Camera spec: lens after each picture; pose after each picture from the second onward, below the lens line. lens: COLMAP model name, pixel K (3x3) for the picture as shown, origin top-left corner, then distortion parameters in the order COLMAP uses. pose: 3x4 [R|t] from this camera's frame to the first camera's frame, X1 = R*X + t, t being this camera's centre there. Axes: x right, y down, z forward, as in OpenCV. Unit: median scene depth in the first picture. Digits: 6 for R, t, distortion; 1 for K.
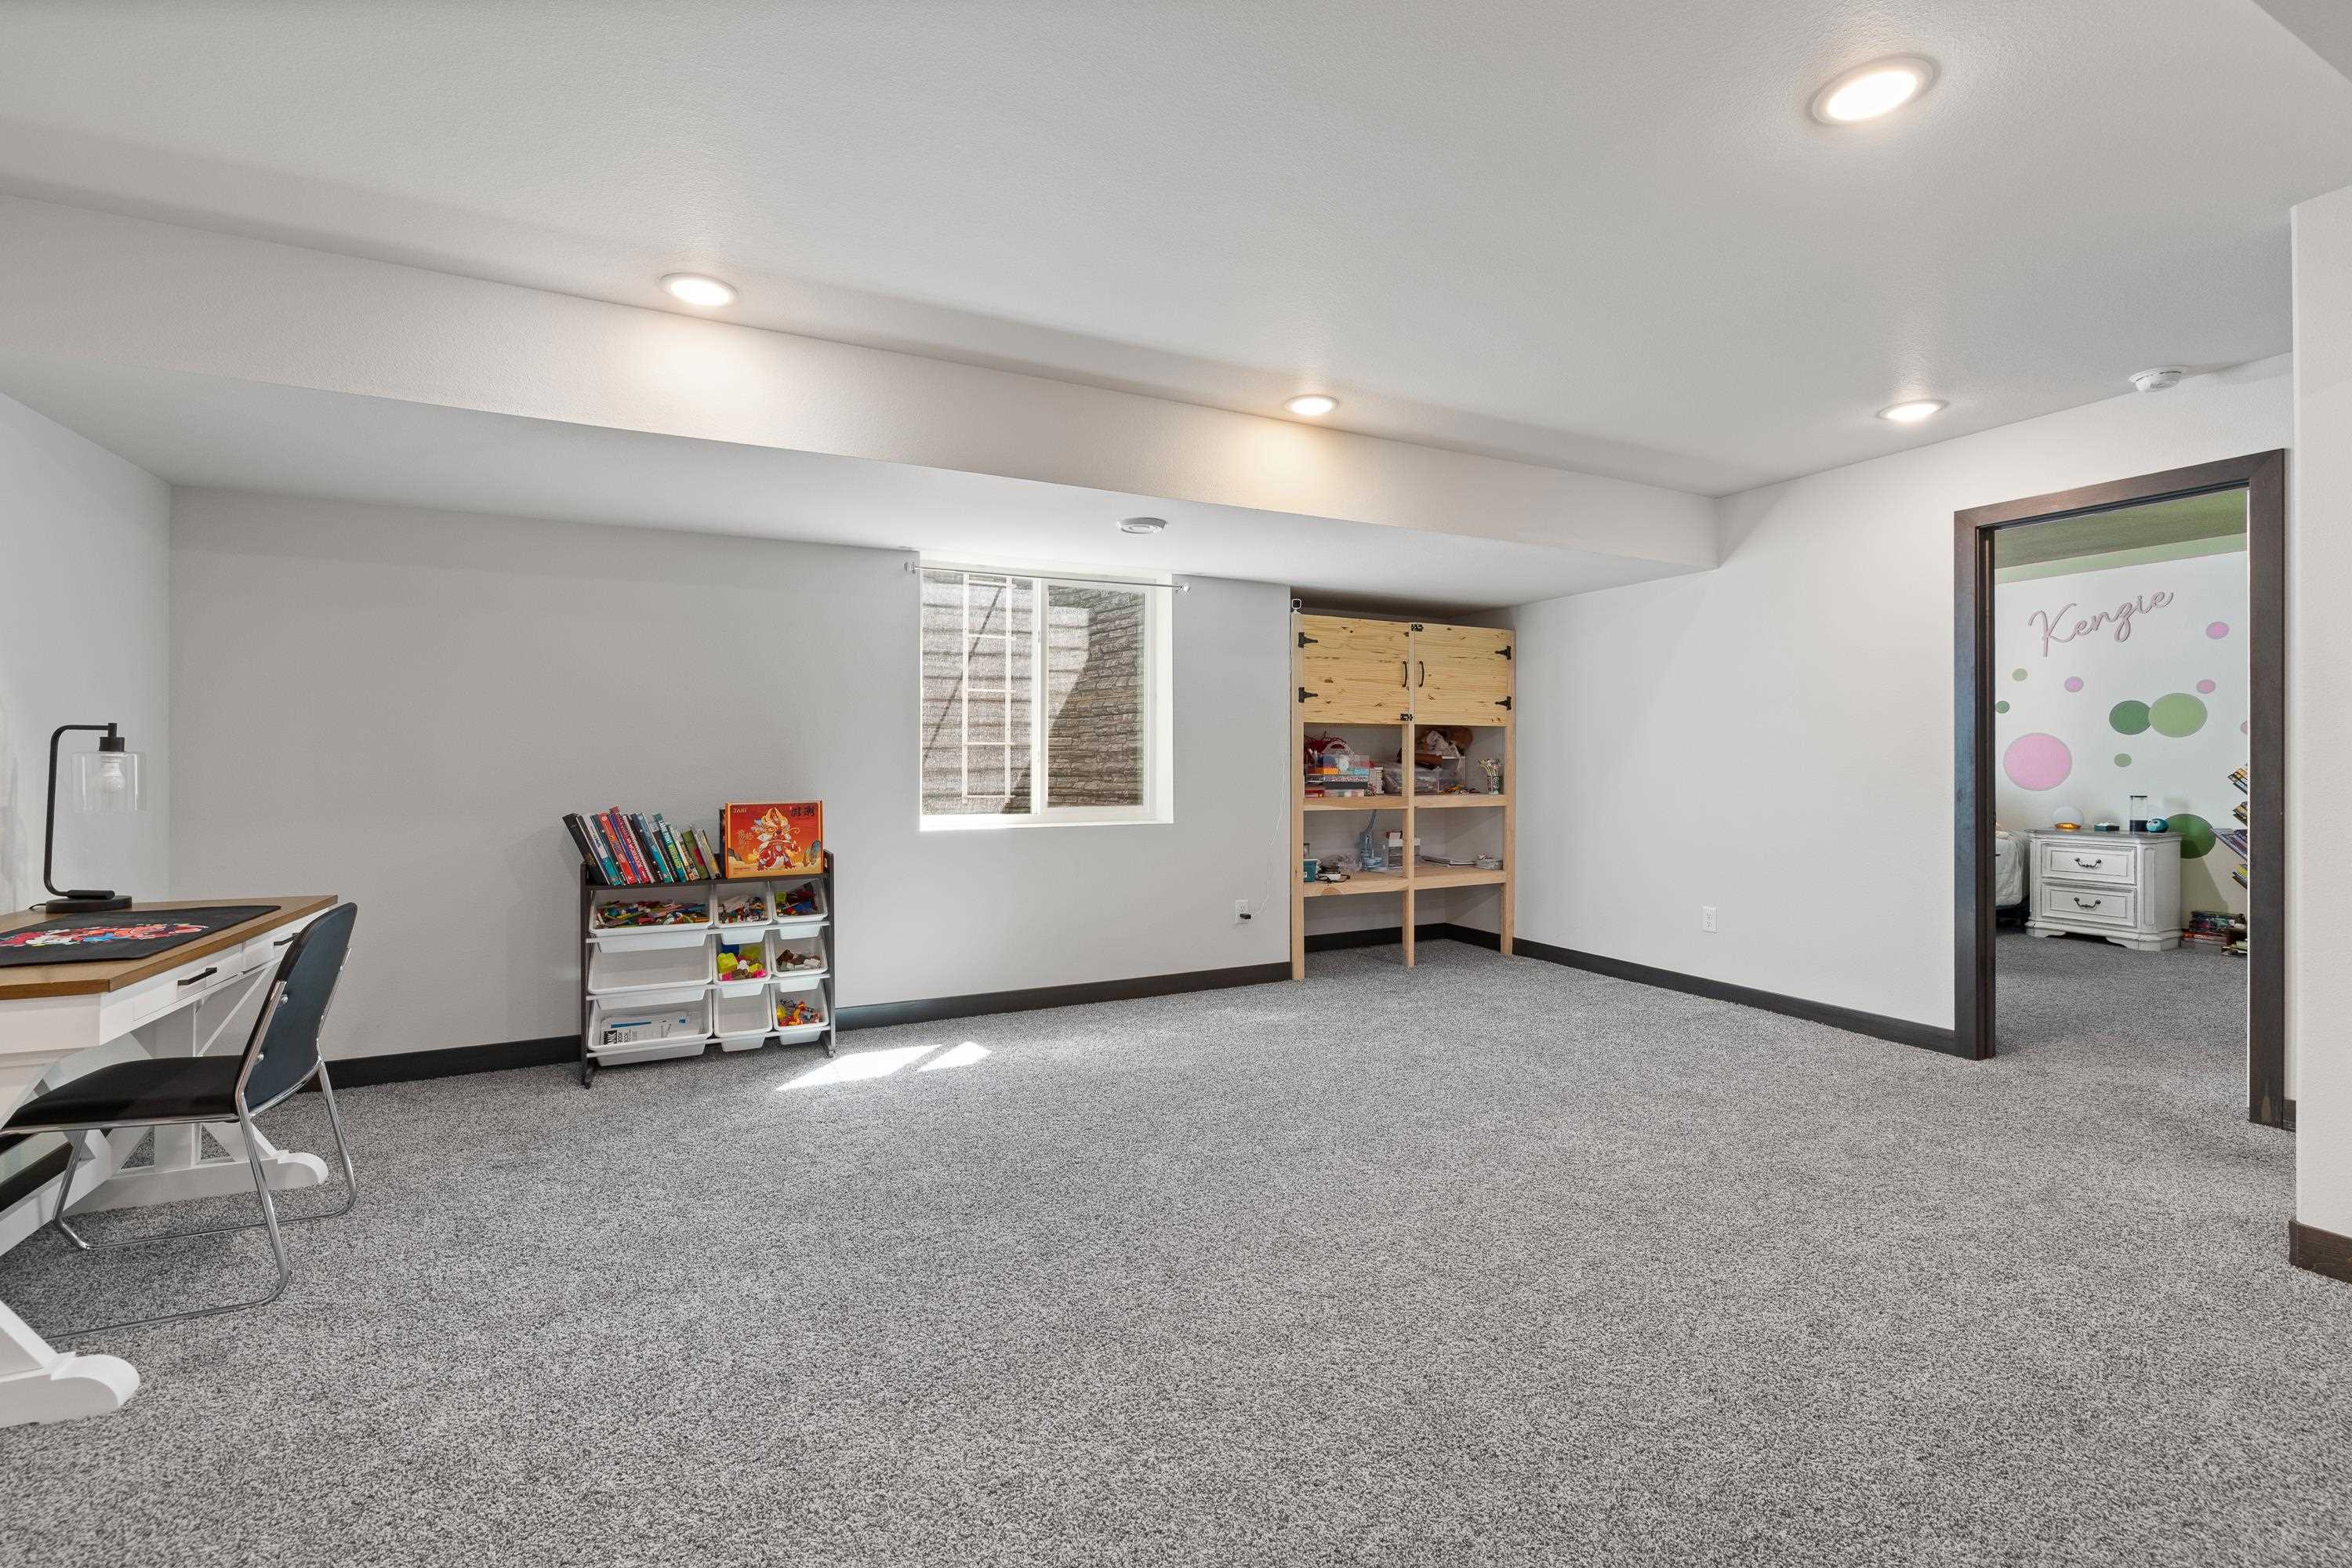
lens RADIAL K [[1028.1, 0, 1189.0], [0, 1028.1, 765.3], [0, 0, 1]] dist [0.003980, 0.001101]
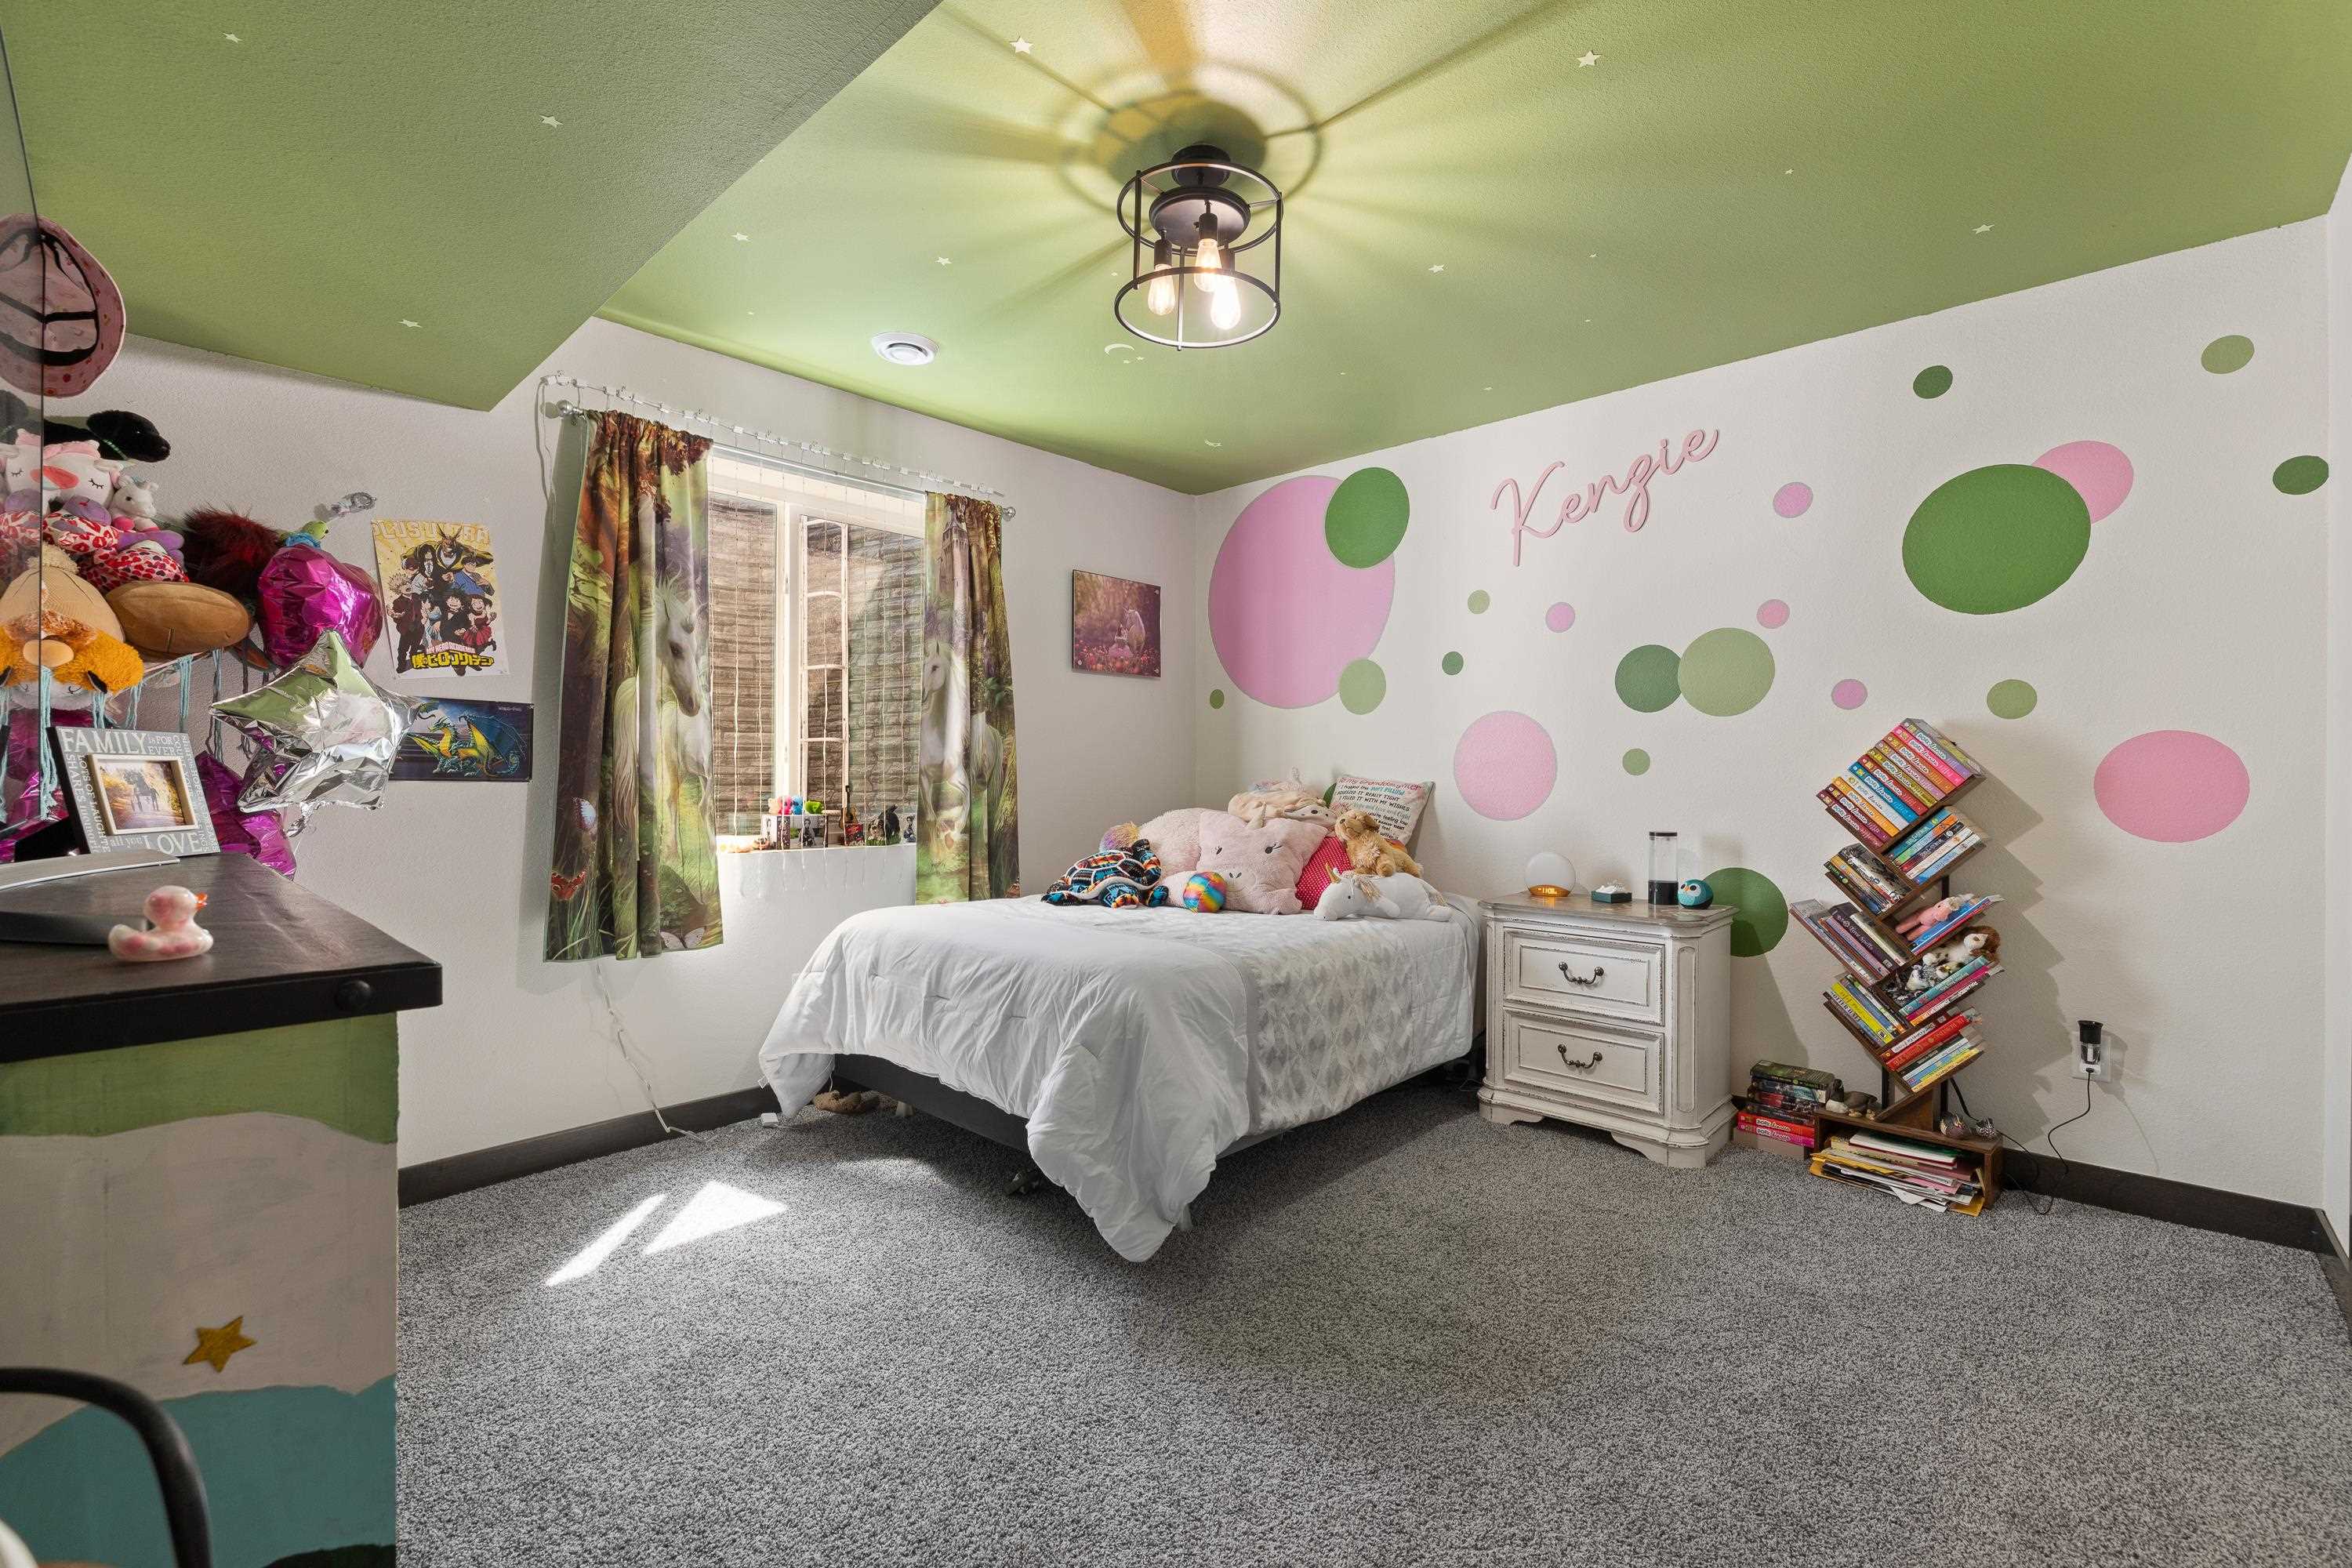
lens RADIAL K [[1028.1, 0, 1168.9], [0, 1028.1, 785.2], [0, 0, 1]] dist [0.003980, 0.001101]
pose [[0.943063, 0.000647, 0.332614, 0.532481], [-0.002785, 0.999978, 0.005952, 0.004382], [-0.332603, -0.006539, 0.943044, 0.614584]]
